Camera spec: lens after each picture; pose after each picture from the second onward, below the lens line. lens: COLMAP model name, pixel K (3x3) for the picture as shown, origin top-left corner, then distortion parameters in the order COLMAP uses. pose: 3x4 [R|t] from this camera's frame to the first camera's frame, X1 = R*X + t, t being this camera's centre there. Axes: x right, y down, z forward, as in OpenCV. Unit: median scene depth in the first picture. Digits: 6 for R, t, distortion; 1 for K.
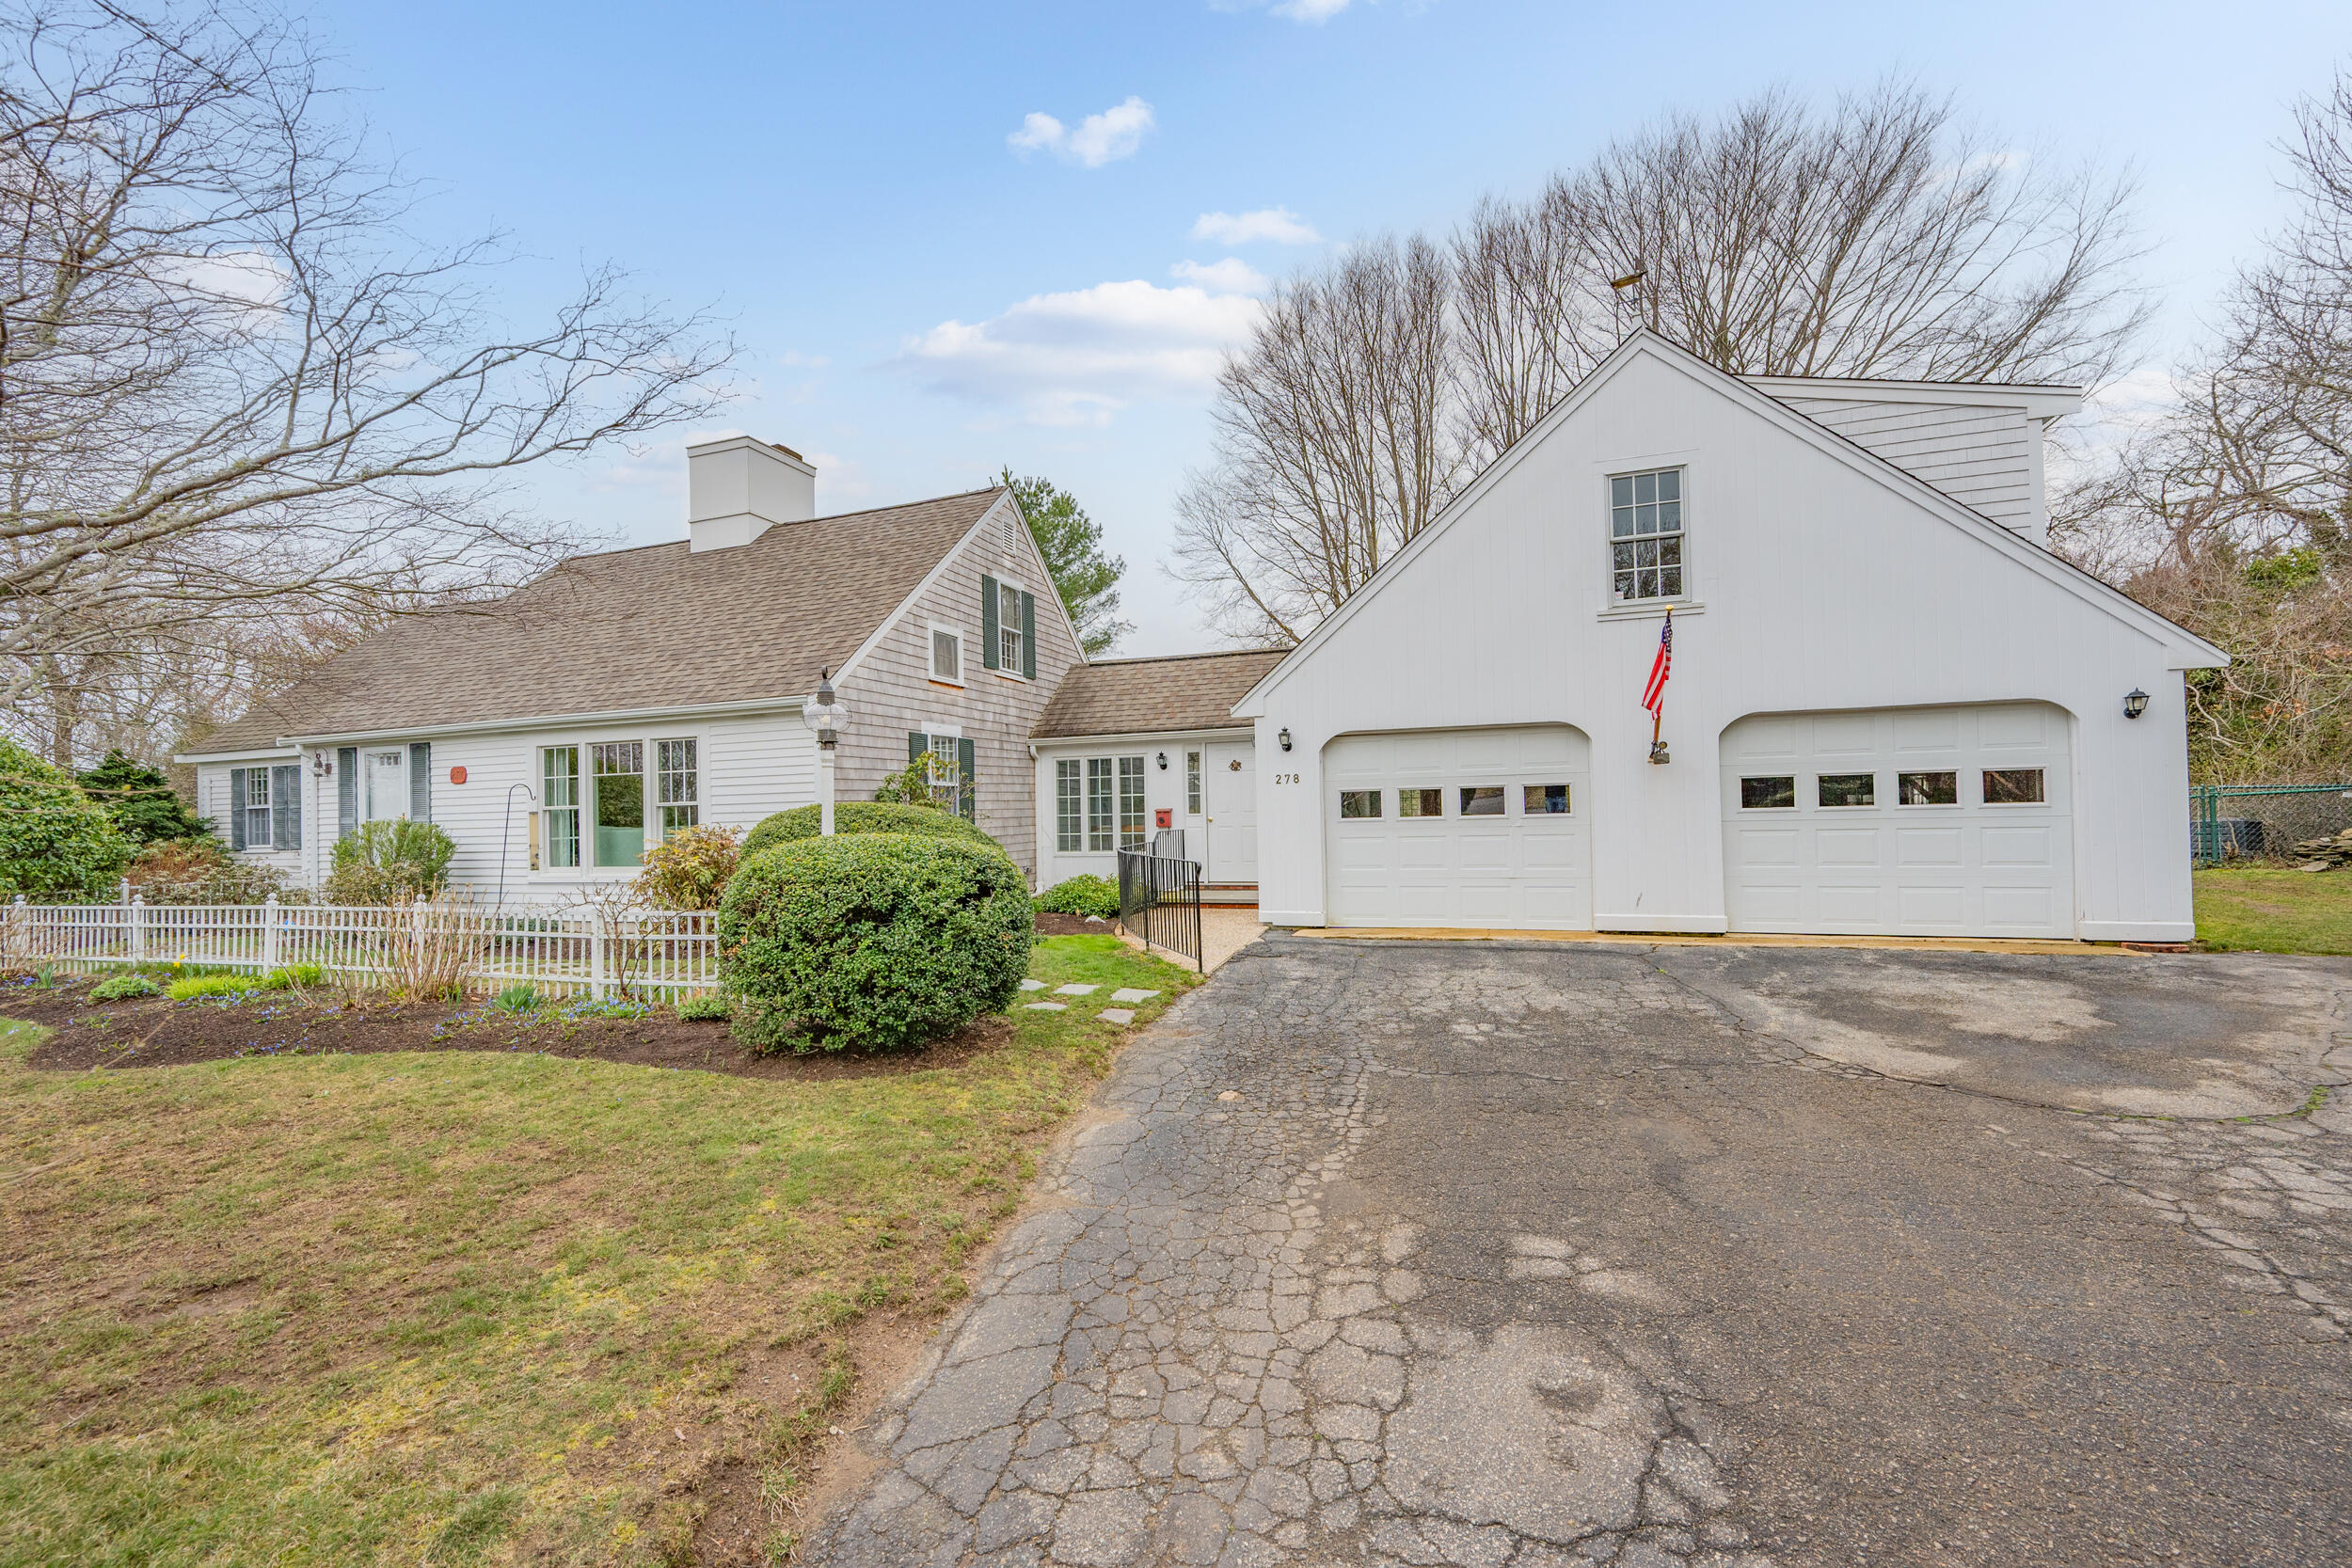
lens RADIAL K [[1003.6, 0, 1192.1], [0, 1003.6, 809.6], [0, 0, 1]] dist [0.001758, 0.000649]
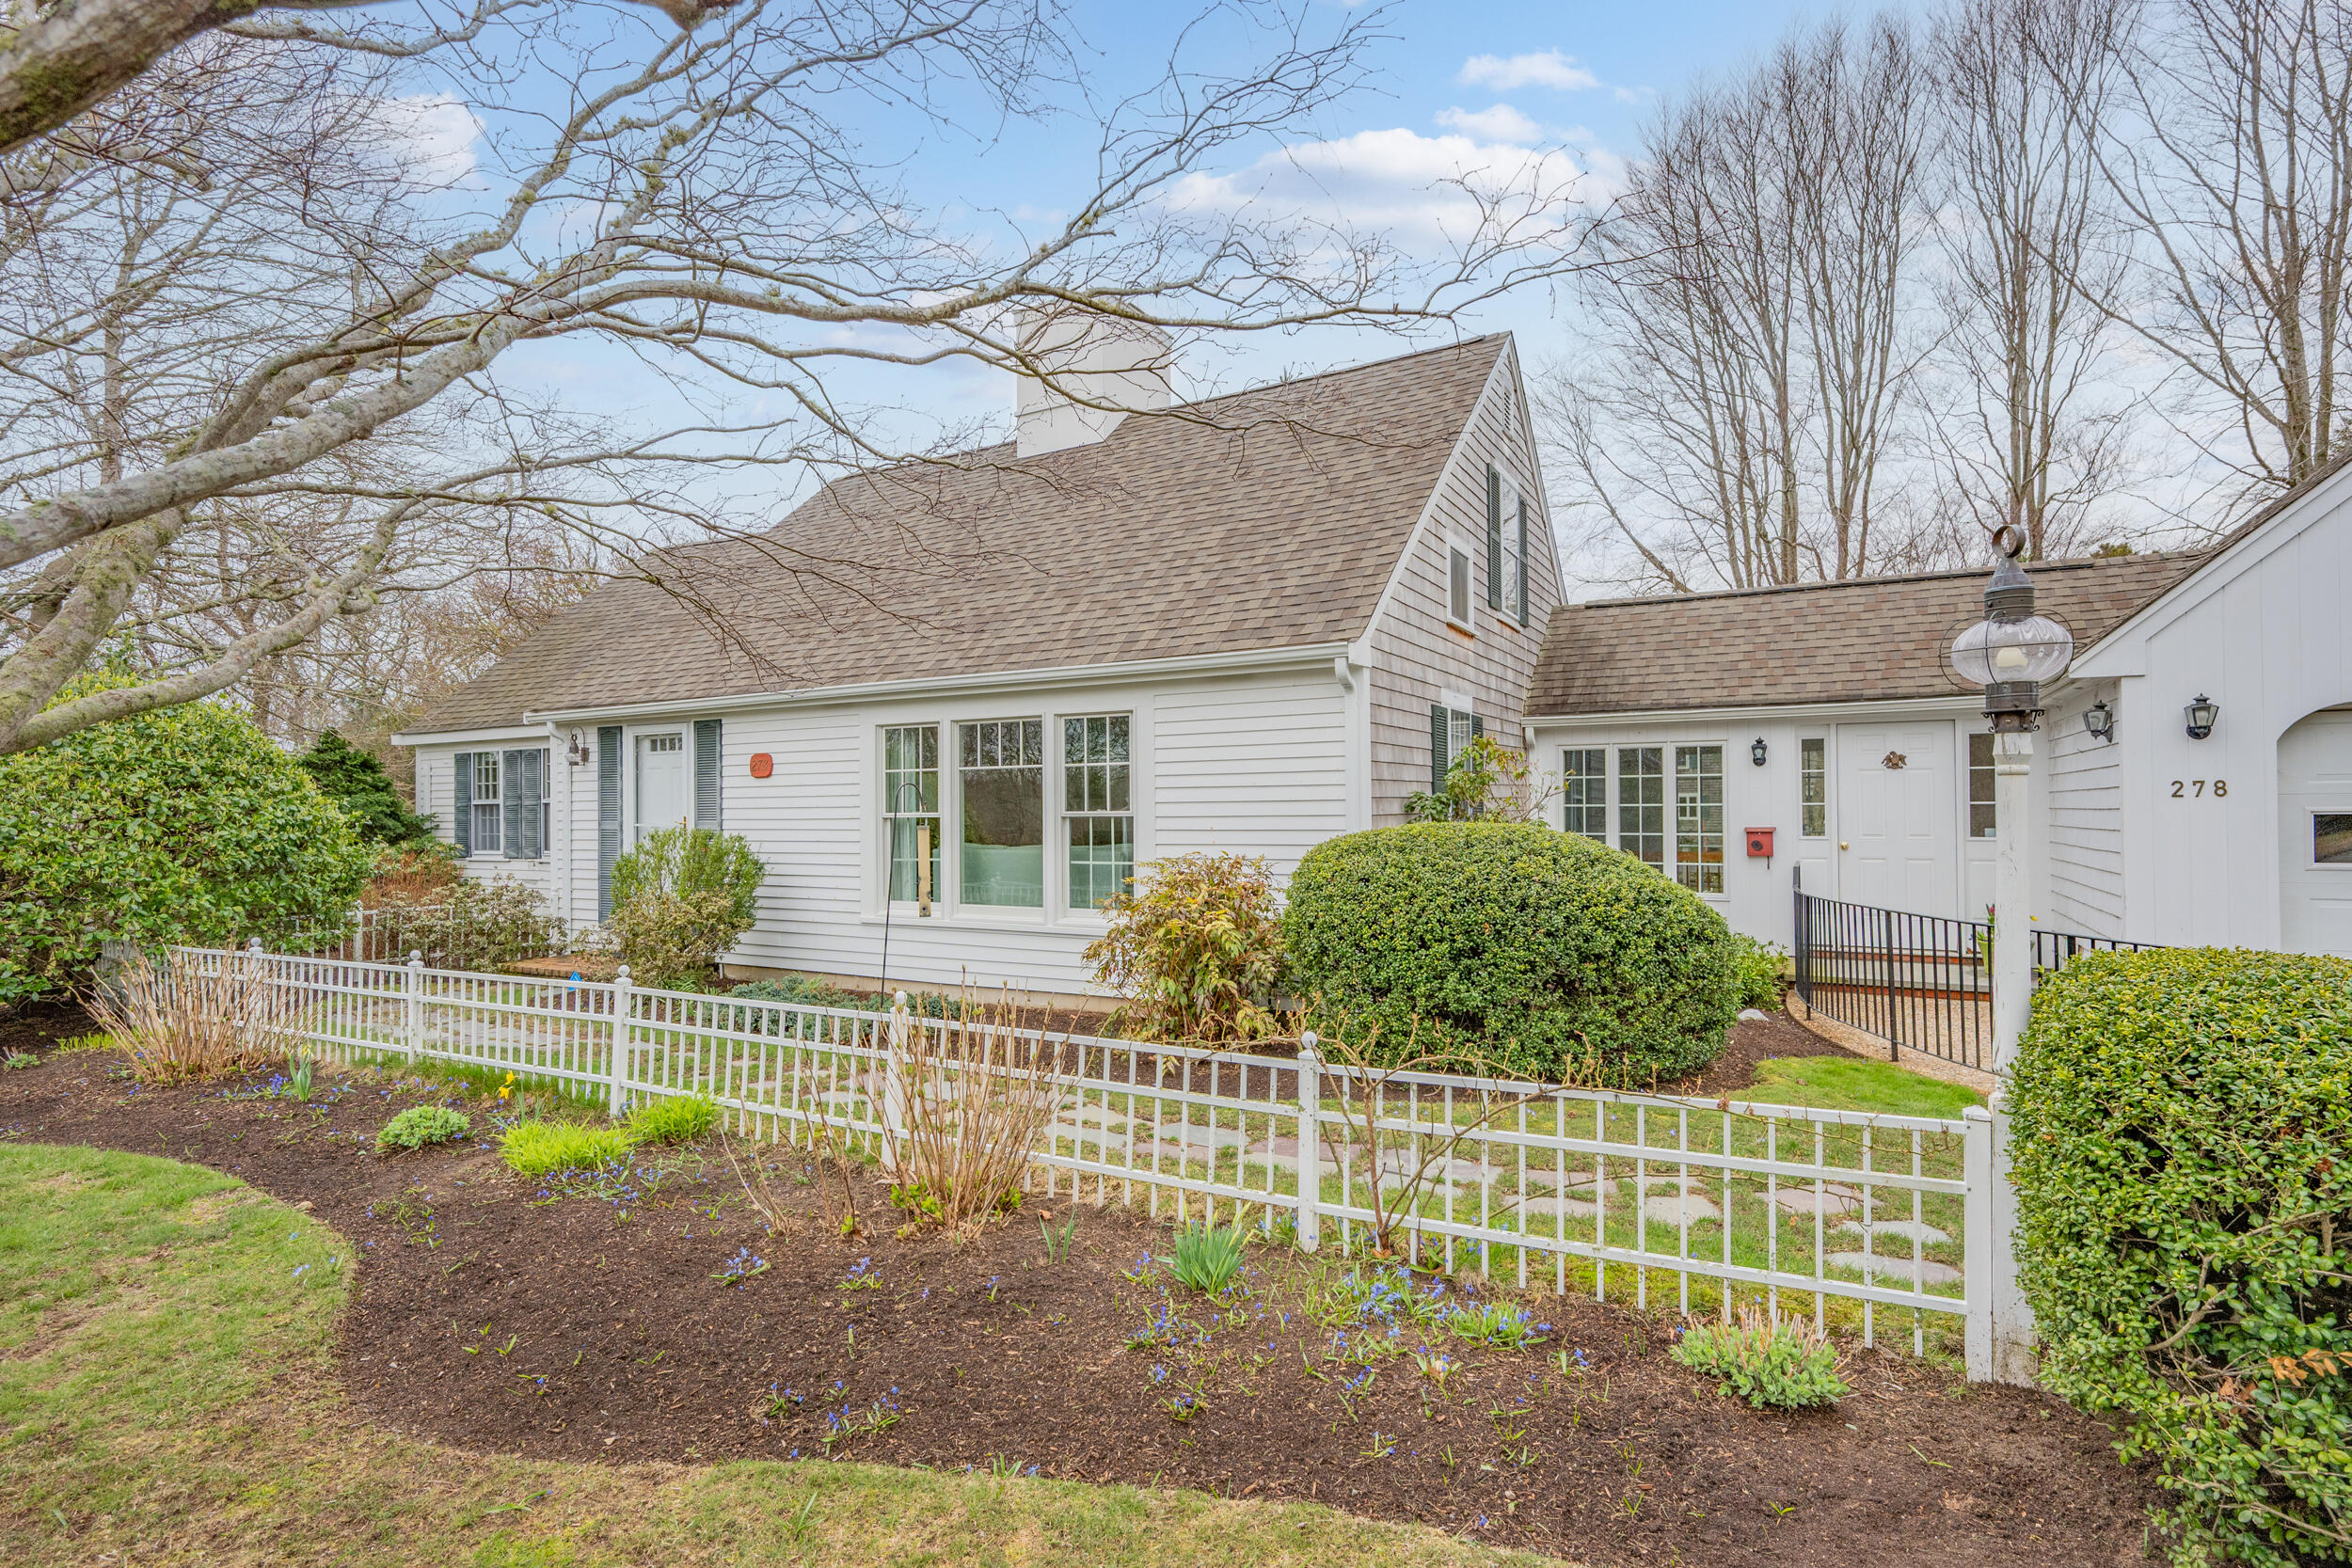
lens RADIAL K [[1181.0, 0, 1181.5], [0, 1181.0, 816.2], [0, 0, 1]] dist [-0.004150, -0.001377]
pose [[0.985707, 0.016351, -0.167673, -0.308084], [-0.014629, 0.999827, 0.011501, -0.013006], [0.167832, -0.008884, 0.985776, 0.237301]]
